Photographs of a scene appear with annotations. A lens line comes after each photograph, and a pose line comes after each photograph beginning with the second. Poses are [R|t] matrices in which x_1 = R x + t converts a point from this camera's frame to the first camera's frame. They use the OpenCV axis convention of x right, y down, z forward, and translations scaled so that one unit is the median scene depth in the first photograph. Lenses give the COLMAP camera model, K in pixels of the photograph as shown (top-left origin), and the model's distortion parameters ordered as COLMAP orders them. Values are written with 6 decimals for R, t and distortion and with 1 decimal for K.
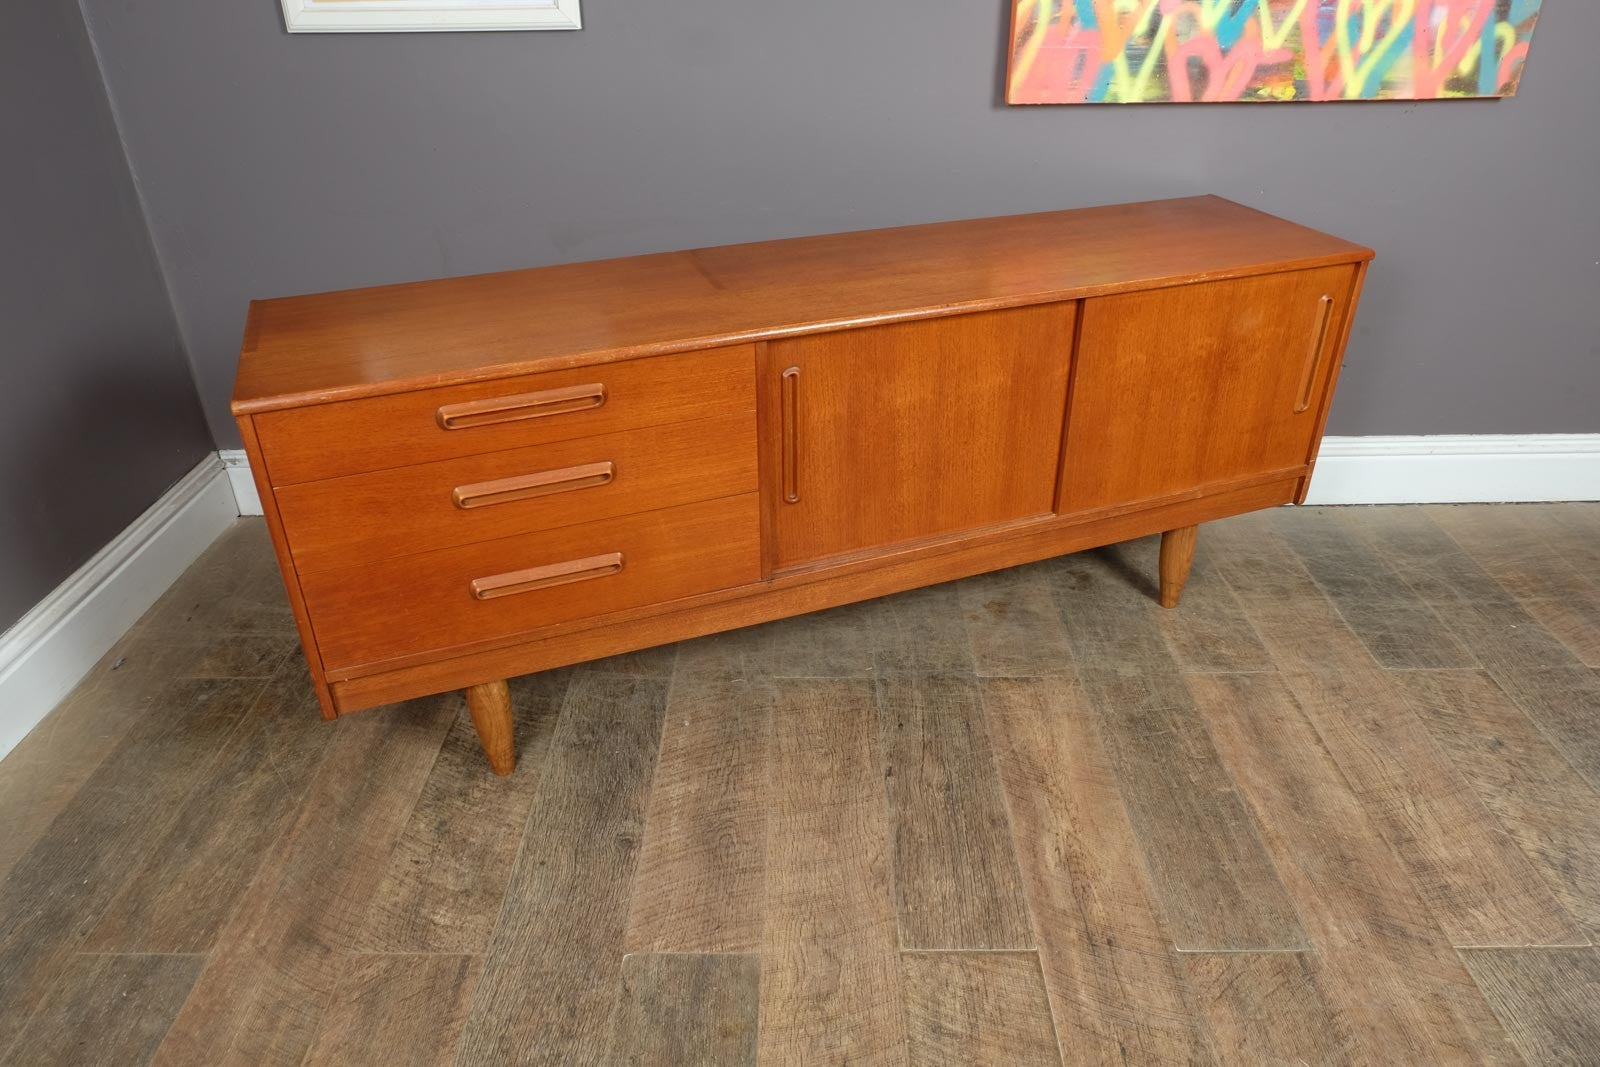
lens RADIAL K [[1079.2, 0, 792.1], [0, 1079.2, 541.3], [0, 0, 1]] dist [-0.040248, 0.030573]
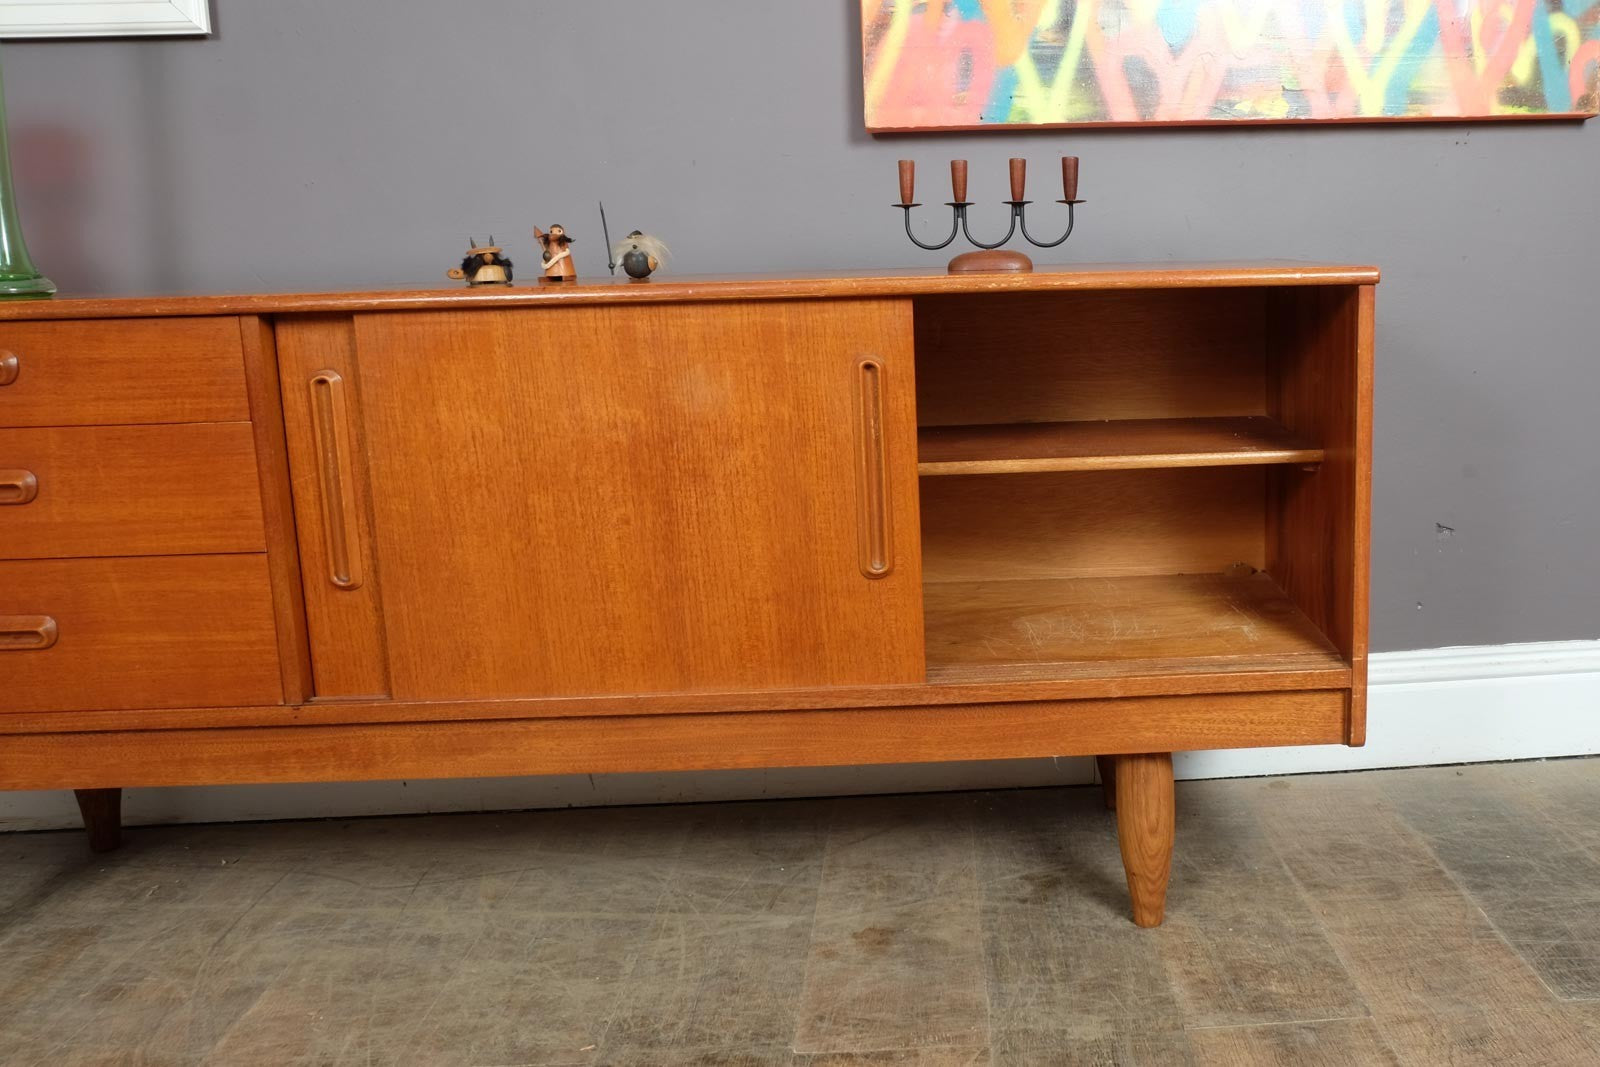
lens RADIAL K [[1412.3, 0, 1006.3], [0, 1412.3, 473.9], [0, 0, 1]] dist [-0.058191, 0.052439]
pose [[0.996994, -0.019392, 0.075019, 0.230430], [0.044842, 0.933972, -0.354521, 0.108997], [-0.063190, 0.356819, 0.932034, 0.274077]]
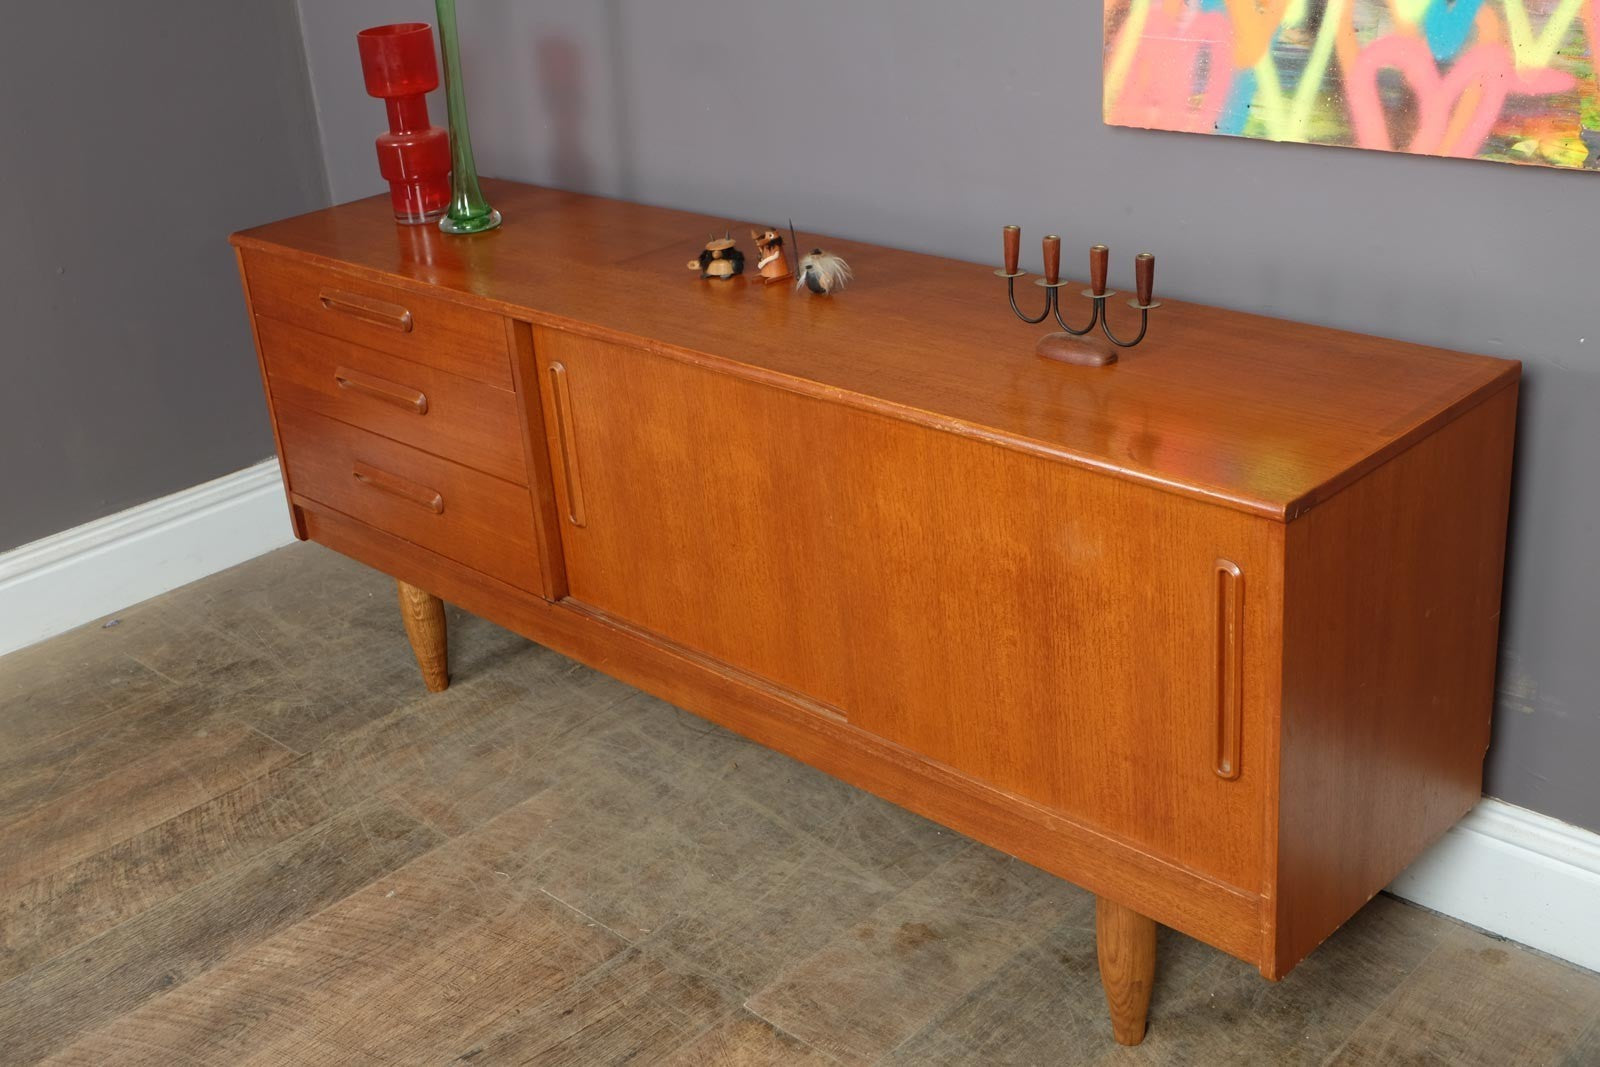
lens RADIAL K [[1807.8, 0, 811.0], [0, 1807.8, 562.4], [0, 0, 1]] dist [-0.018470, 0.000000]
pose [[0.732026, 0.247824, -0.634603, 0.814664], [-0.289010, 0.956484, 0.040145, -0.177348], [0.616936, 0.154019, 0.771795, 0.174002]]
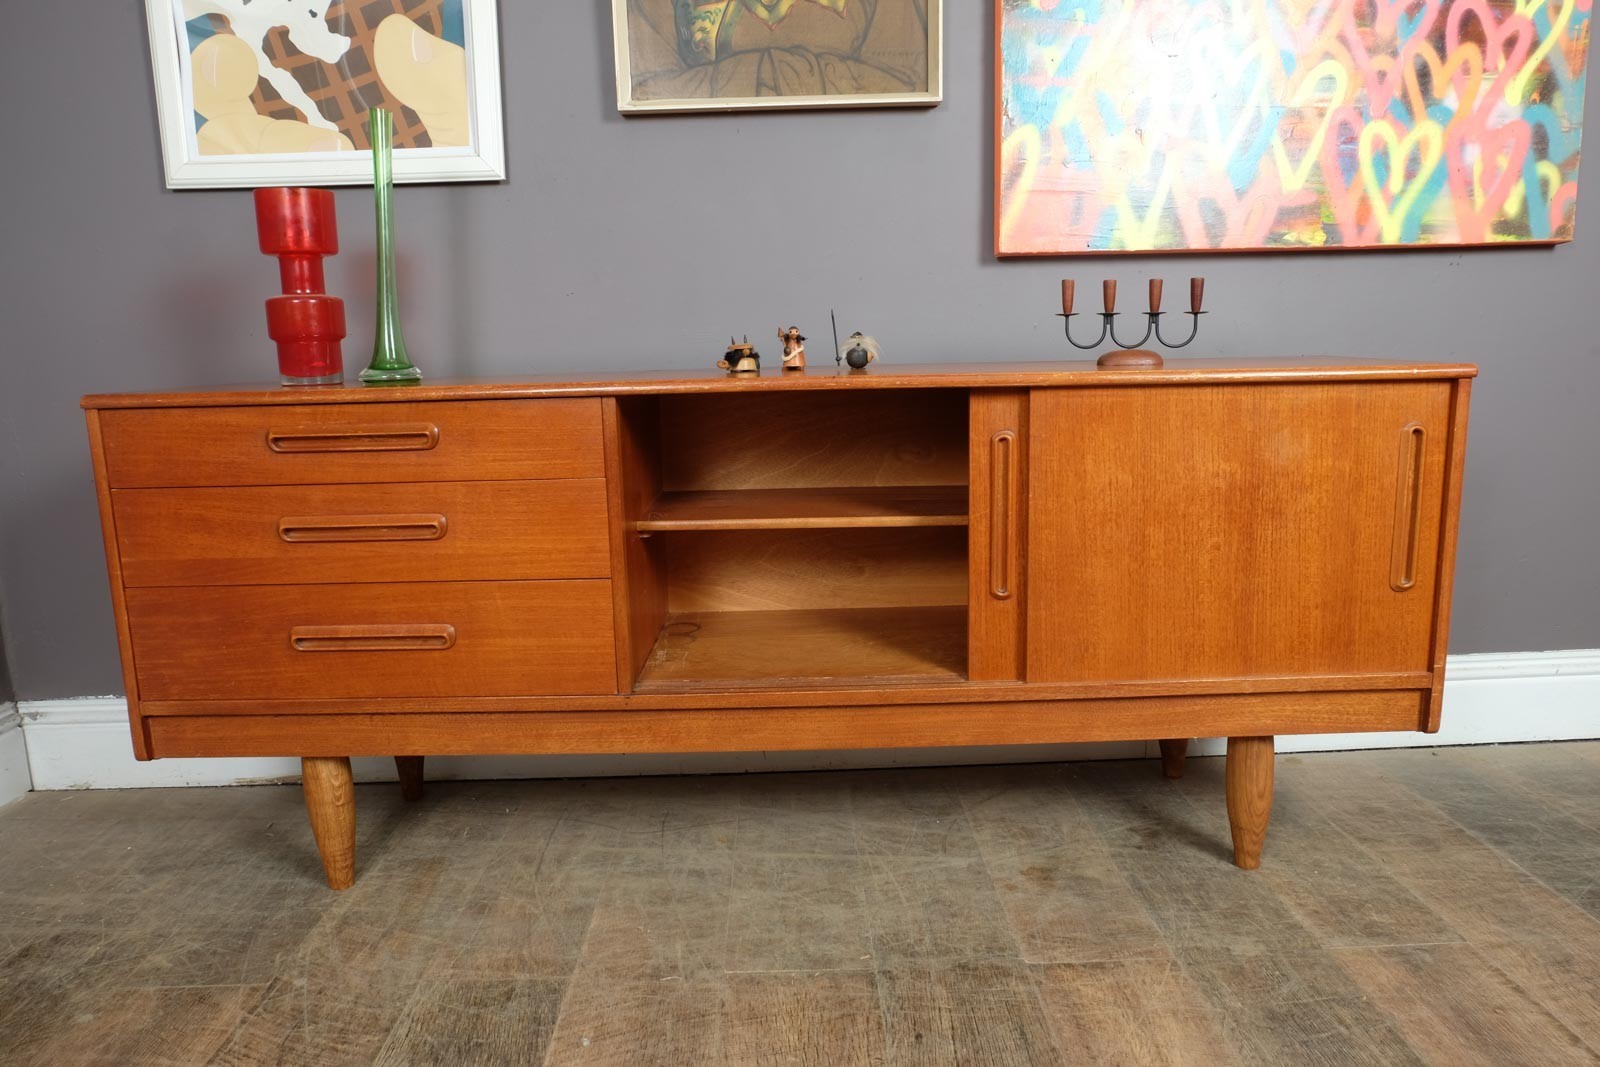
lens RADIAL K [[1079.2, 0, 795.7], [0, 1079.2, 544.7], [0, 0, 1]] dist [-0.040248, 0.030573]
pose [[0.999600, -0.014440, 0.024324, 0.015456], [0.021841, 0.940434, -0.339273, 0.104617], [-0.017976, 0.339668, 0.940373, 0.285481]]
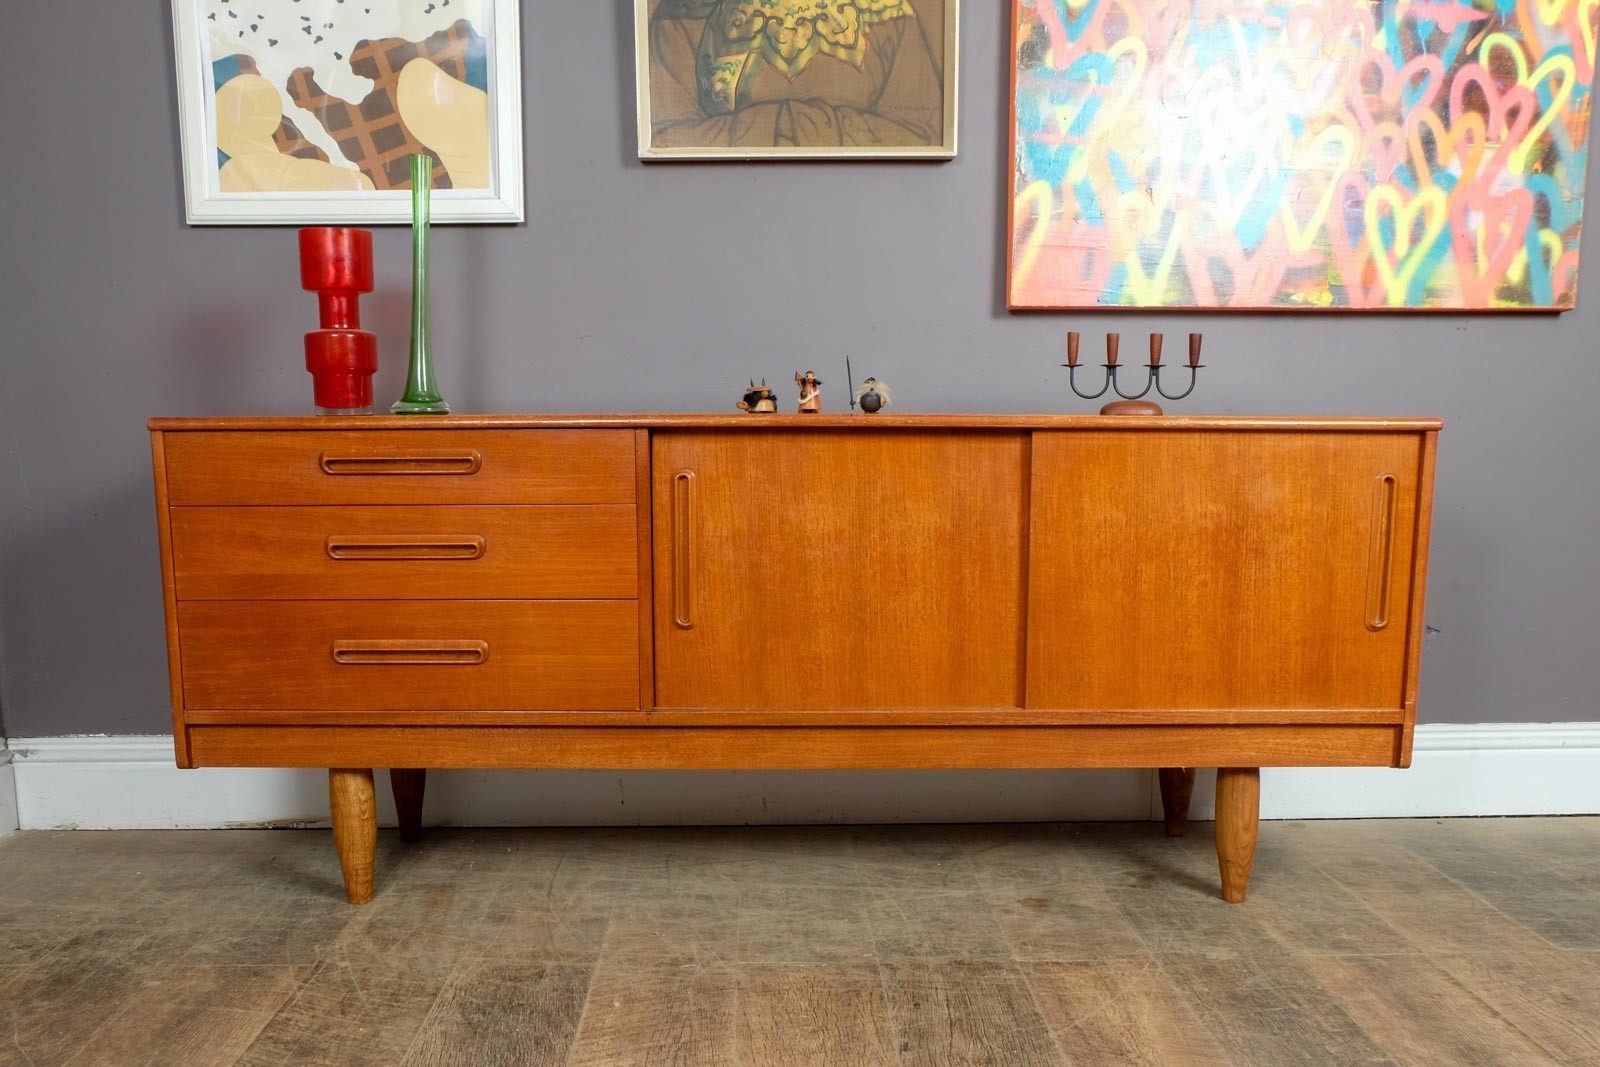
lens RADIAL K [[1371.6, 0, 777.8], [0, 1371.6, 659.7], [0, 0, 1]] dist [-0.055233, 0.052905]
pose [[0.999482, 0.007642, 0.031272, -0.020501], [0.003738, 0.937295, -0.348517, 0.258787], [-0.031975, 0.348453, 0.936781, 0.069925]]
